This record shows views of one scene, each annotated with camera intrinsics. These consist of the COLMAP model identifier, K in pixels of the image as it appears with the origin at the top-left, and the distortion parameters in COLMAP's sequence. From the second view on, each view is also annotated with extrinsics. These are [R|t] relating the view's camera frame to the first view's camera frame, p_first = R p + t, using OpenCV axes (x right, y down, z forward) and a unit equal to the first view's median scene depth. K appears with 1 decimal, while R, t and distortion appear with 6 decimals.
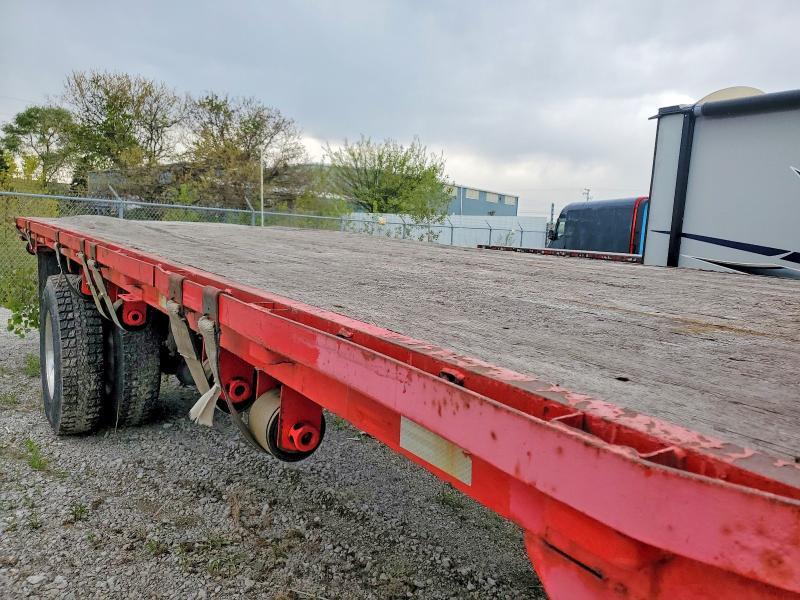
lens RADIAL K [[641.2, 0, 401.6], [0, 641.2, 299.9], [0, 0, 1]] dist [-0.003527, 0.042599]
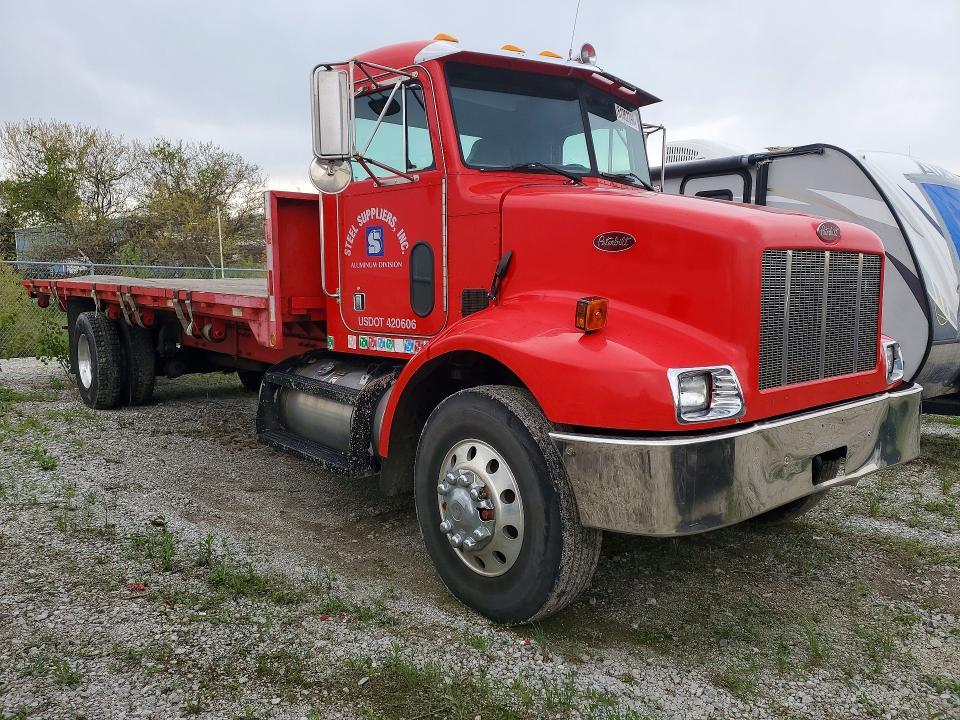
lens RADIAL K [[769.4, 0, 479.1], [0, 769.4, 369.3], [0, 0, 1]] dist [-0.003527, 0.042599]
pose [[0.994502, -0.055596, 0.088745, 0.036139], [0.055106, 0.998449, 0.007959, 0.019044], [-0.089050, -0.003025, 0.996023, -0.136400]]
